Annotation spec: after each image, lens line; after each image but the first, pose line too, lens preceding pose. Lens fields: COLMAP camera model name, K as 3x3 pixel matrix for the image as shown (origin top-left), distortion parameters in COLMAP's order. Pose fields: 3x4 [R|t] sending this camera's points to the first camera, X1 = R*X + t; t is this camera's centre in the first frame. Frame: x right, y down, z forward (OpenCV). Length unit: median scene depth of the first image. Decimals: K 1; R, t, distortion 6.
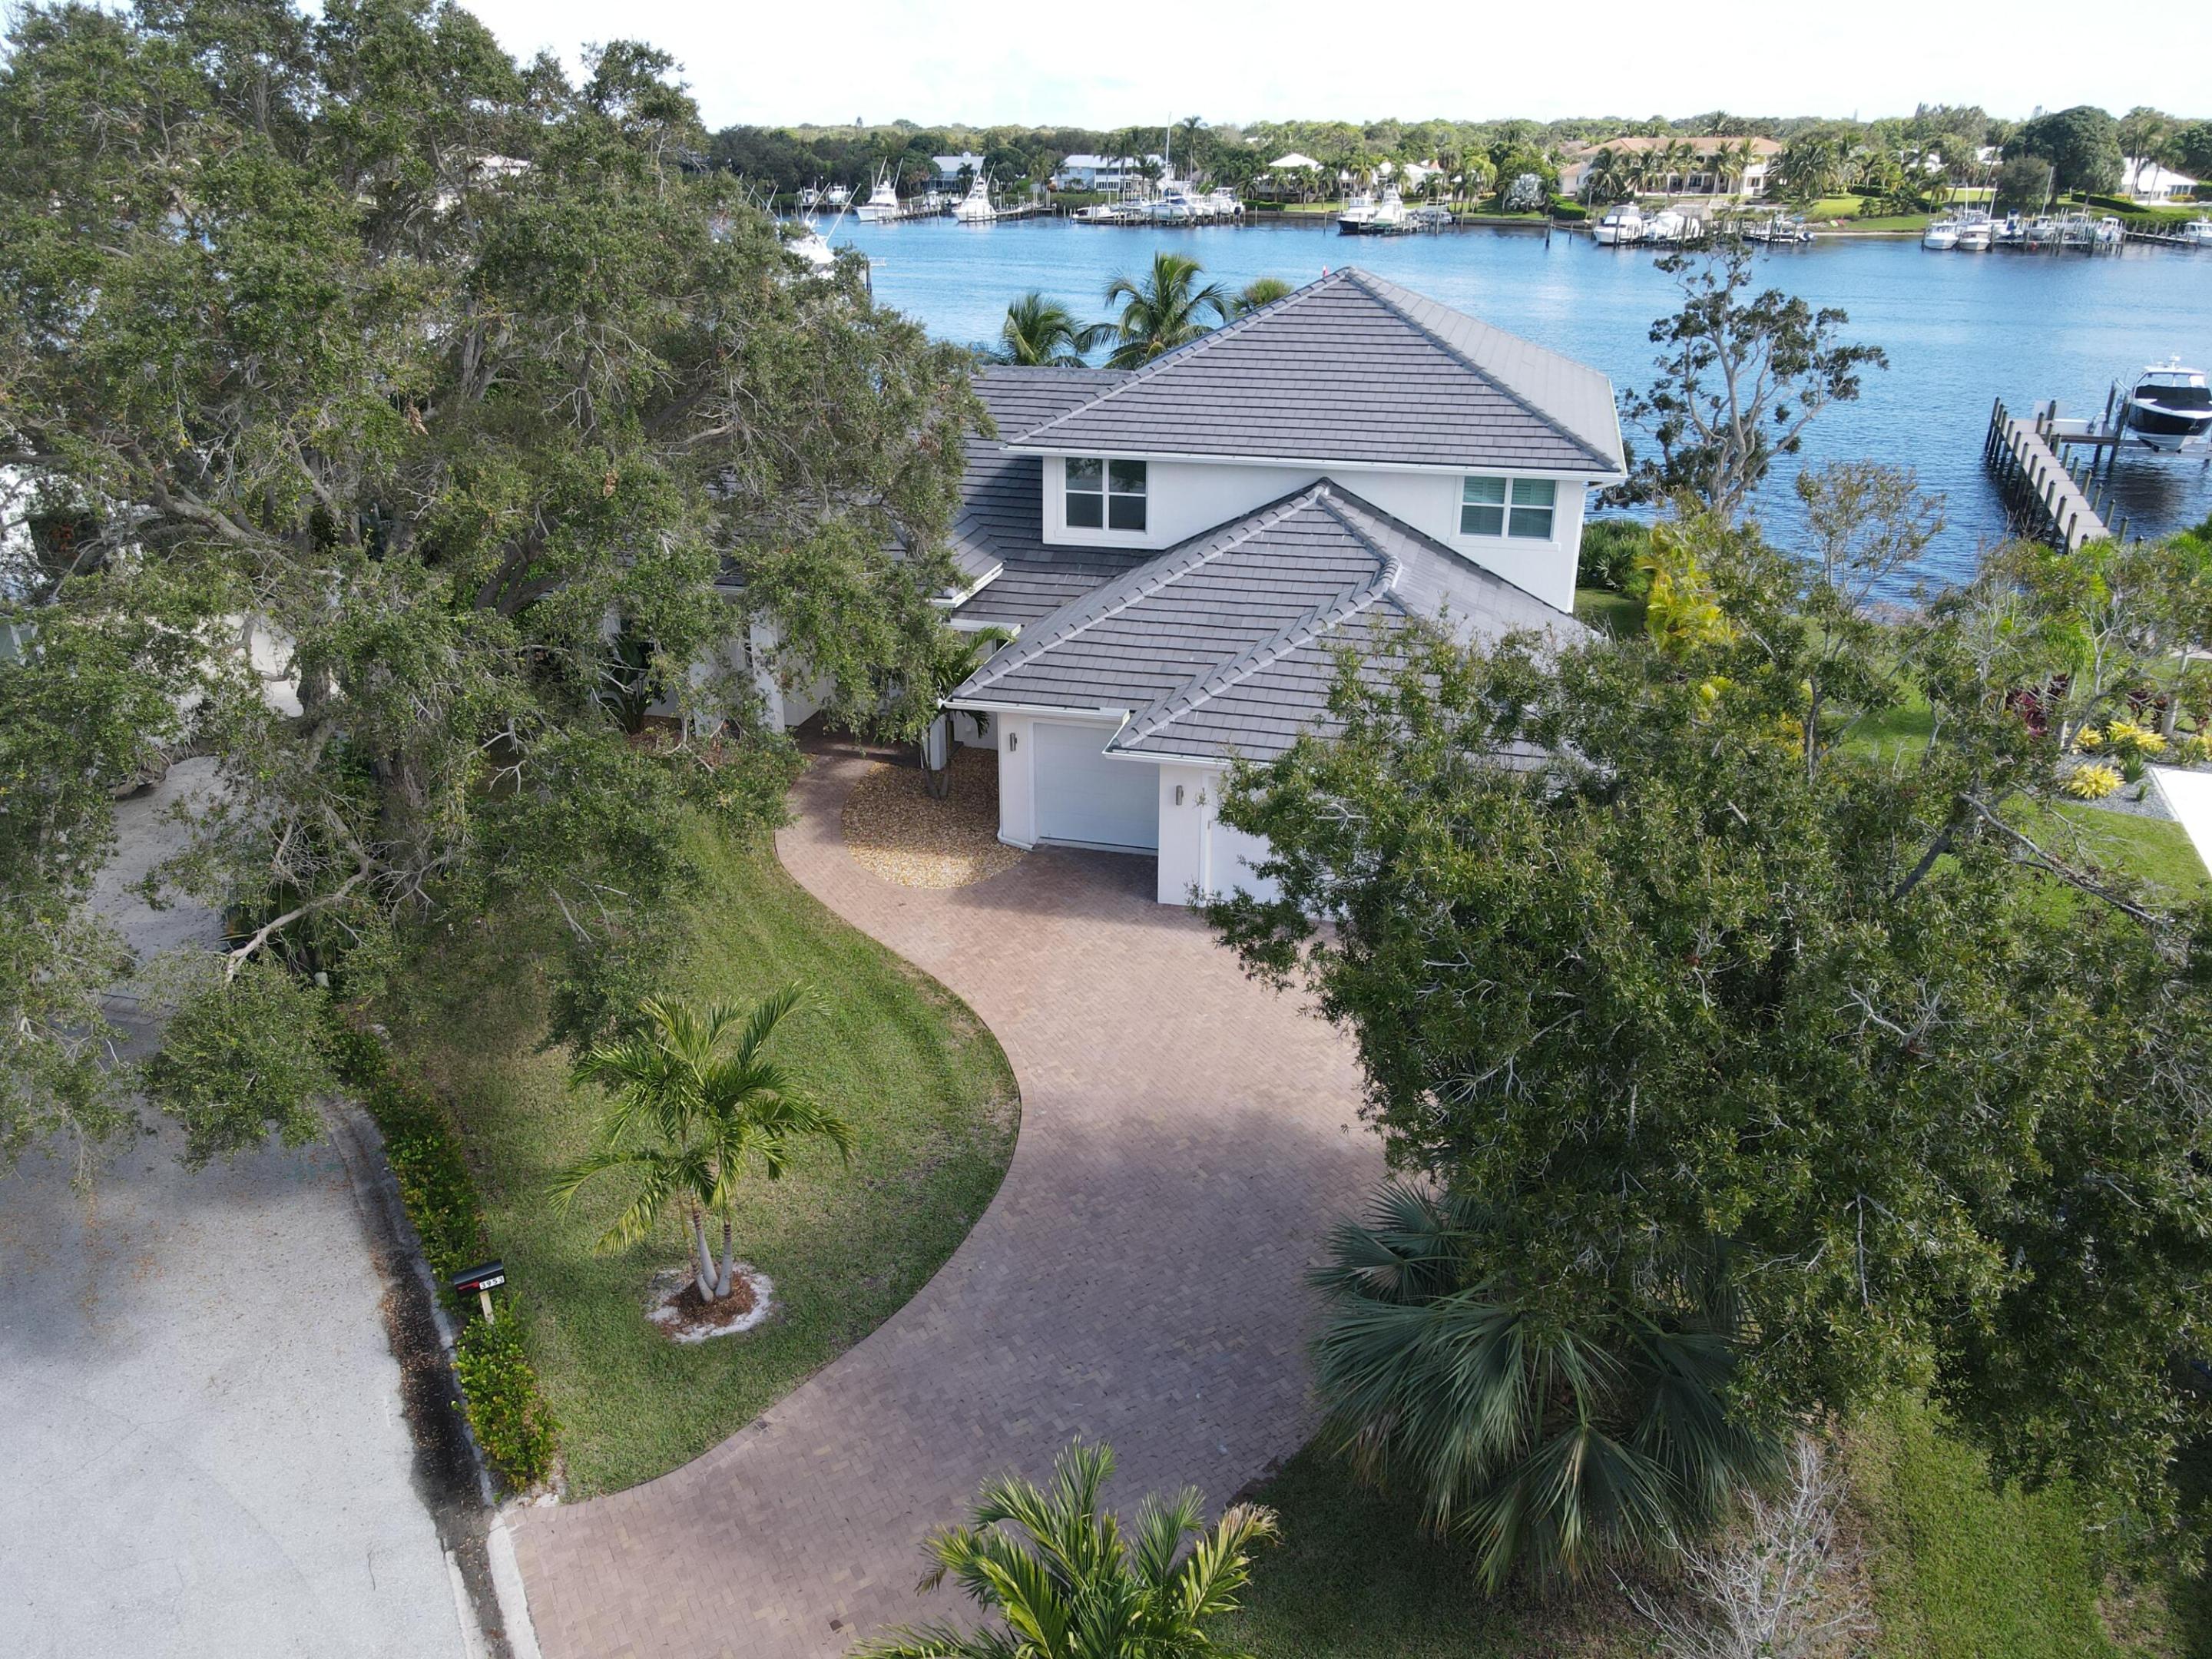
lens RADIAL K [[1526.6, 0, 1106.0], [0, 1526.6, 829.5], [0, 0, 1]] dist [0.026921, -0.006845]
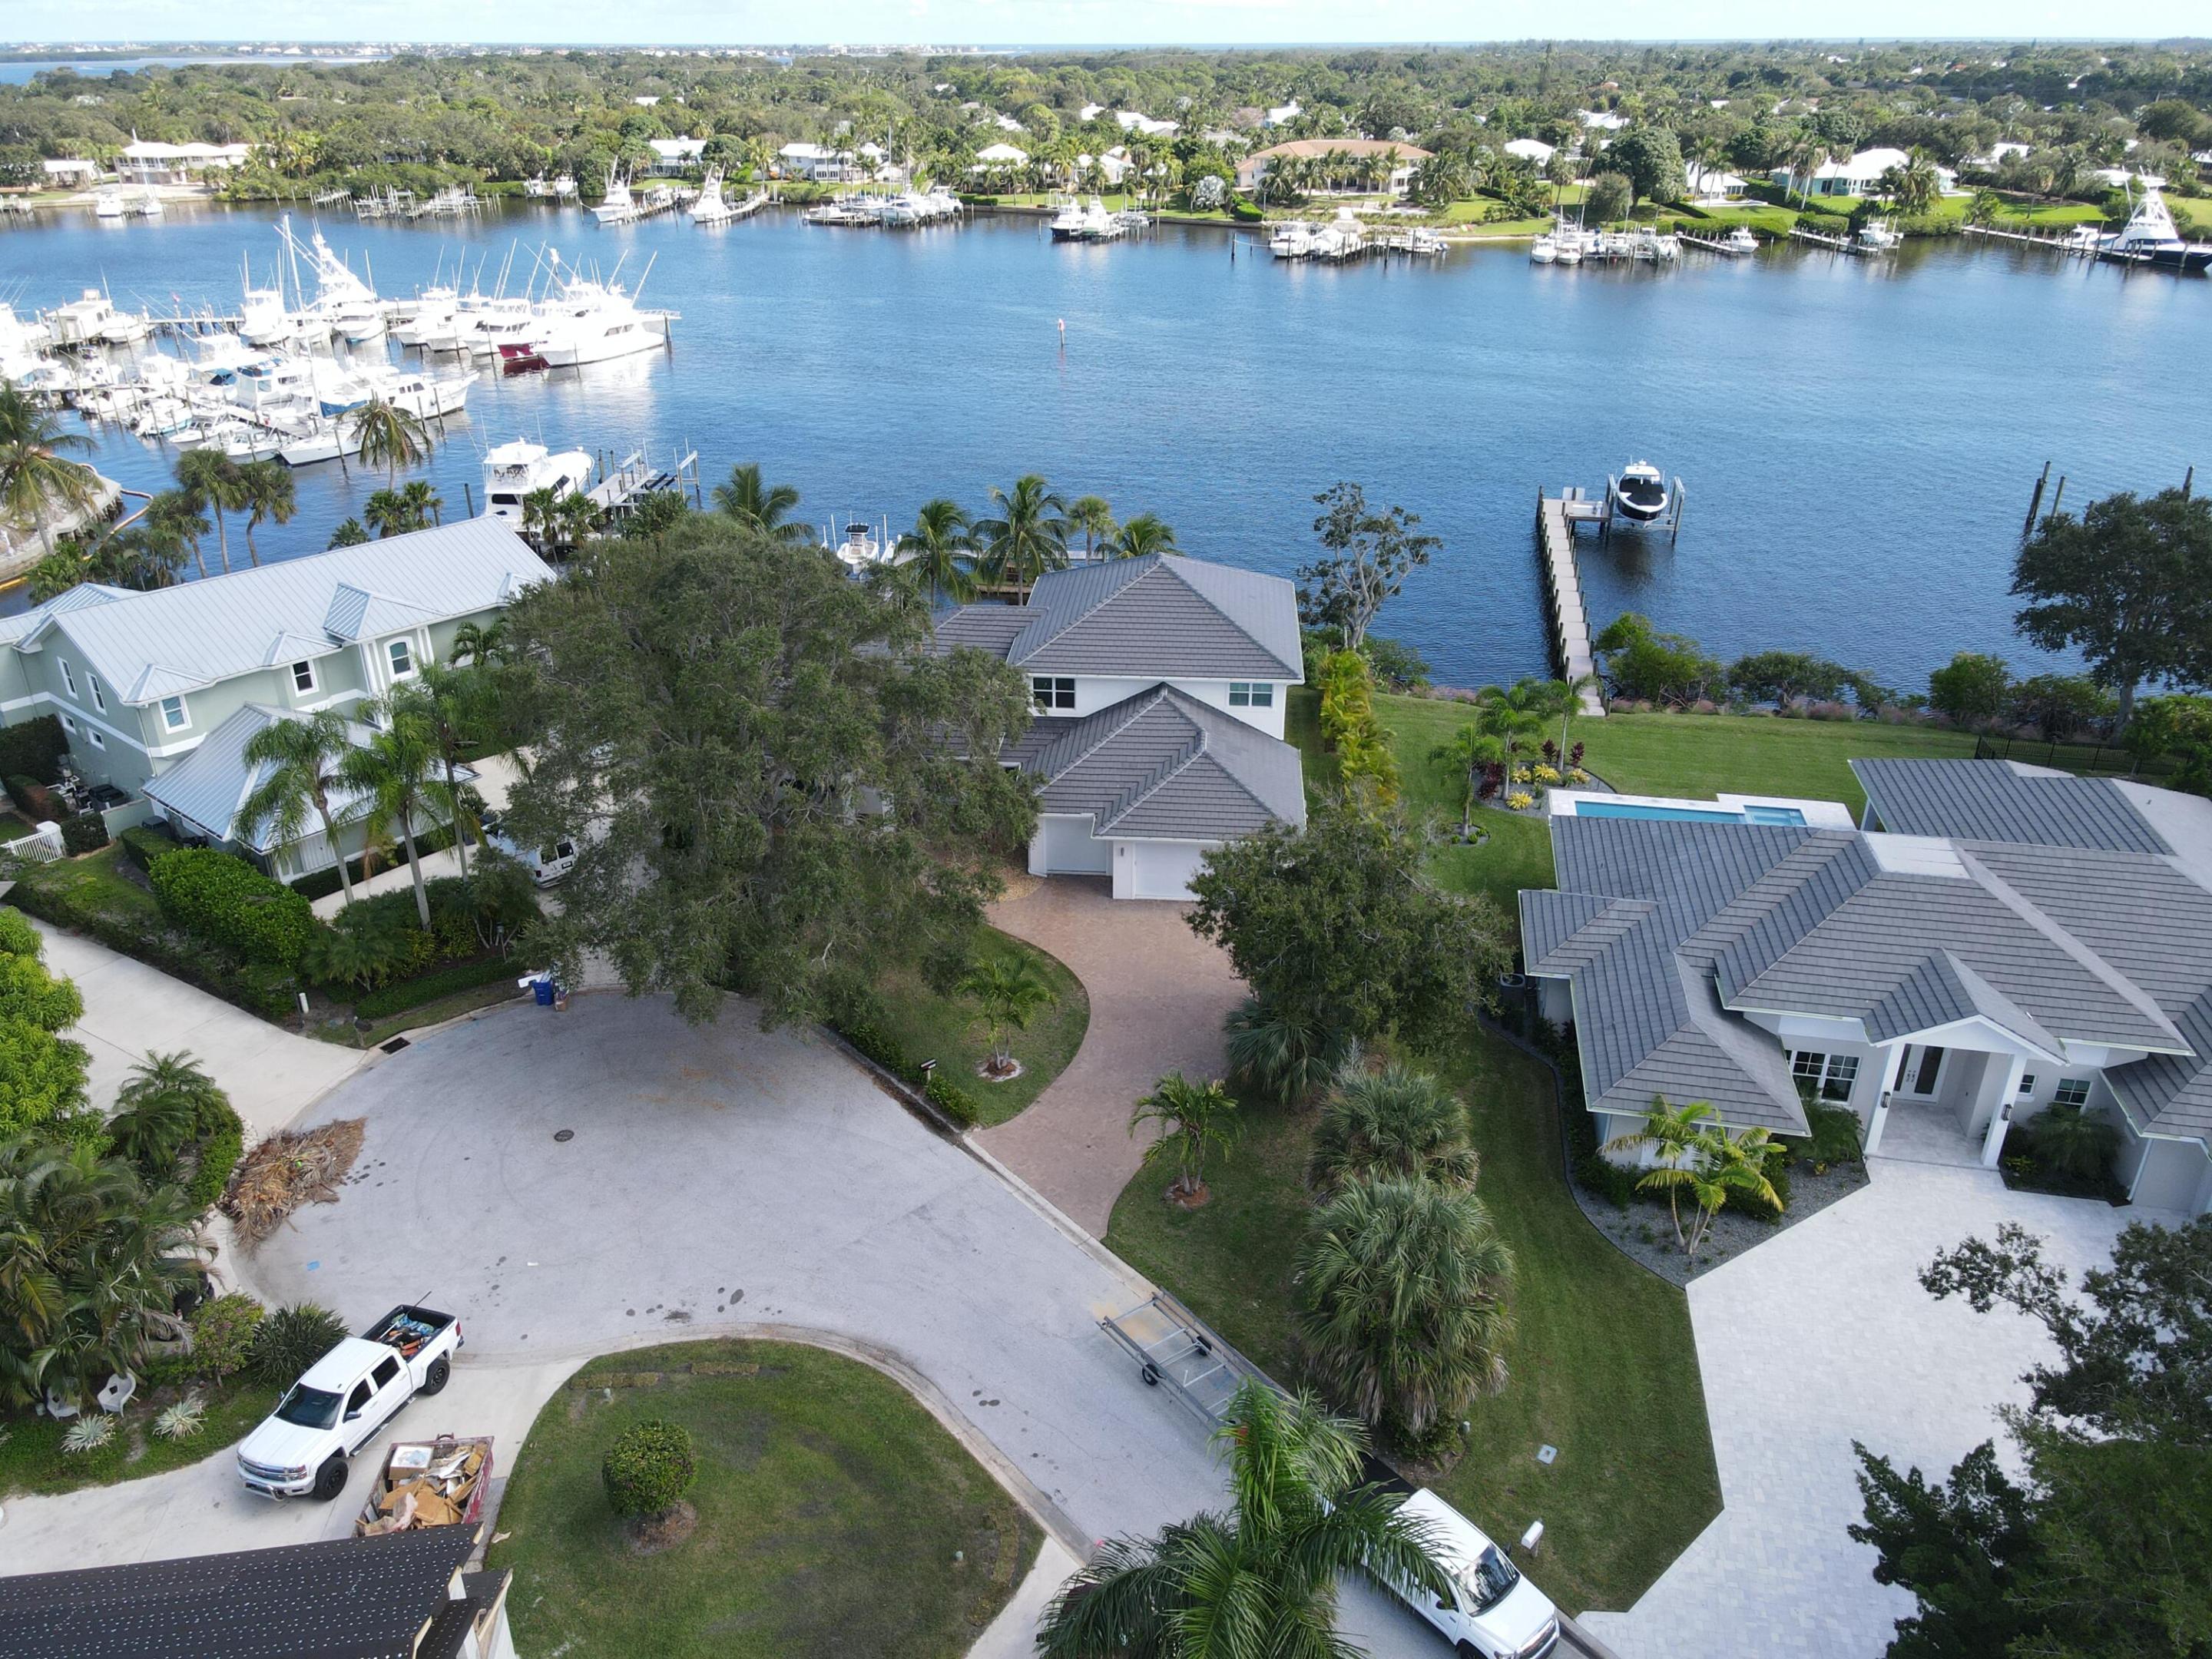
lens RADIAL K [[1525.4, 0, 1076.6], [0, 1525.4, 832.6], [0, 0, 1]] dist [0.026564, 0.003723]
pose [[0.984615, -0.079425, 0.155645, -0.295204], [0.070866, 0.995692, 0.059798, -0.153163], [-0.159724, -0.047848, 0.986001, -0.973080]]
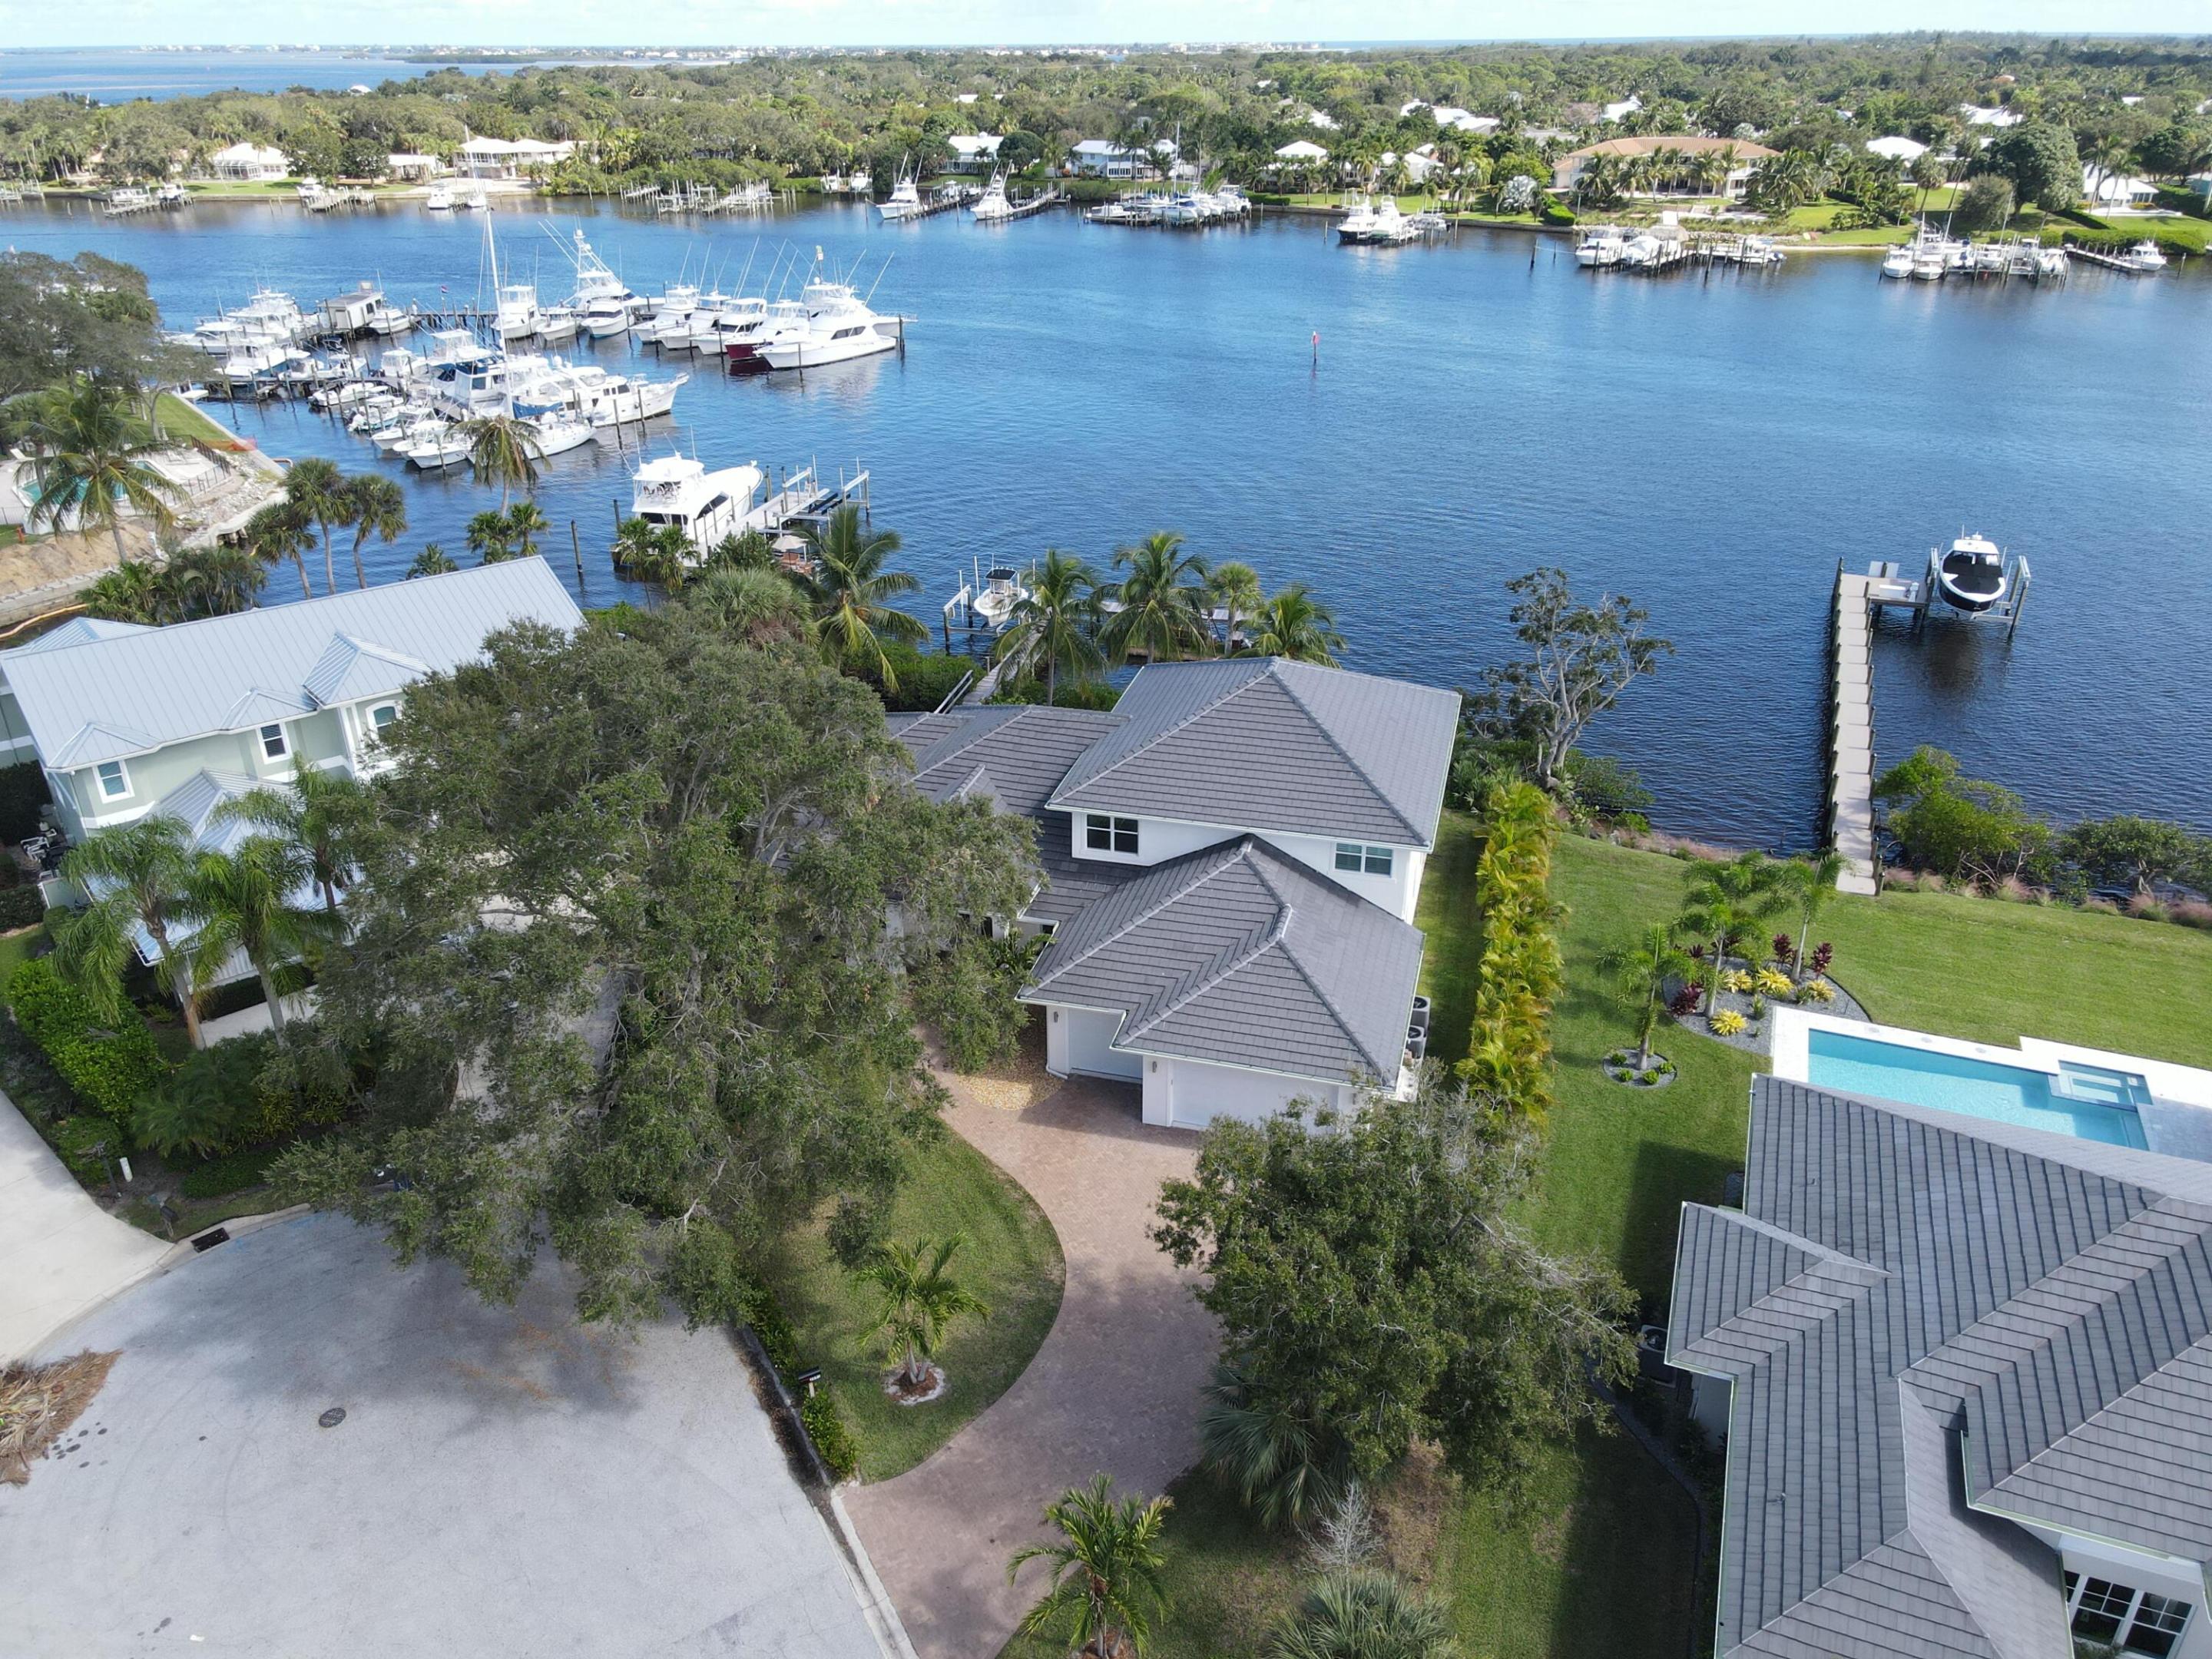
lens RADIAL K [[1526.6, 0, 1106.0], [0, 1526.6, 829.5], [0, 0, 1]] dist [0.026921, -0.006845]
pose [[0.999964, 0.000133, -0.008478, 0.006335], [0.000318, 0.998585, 0.053184, -0.302965], [0.008473, -0.053185, 0.998549, -0.560551]]
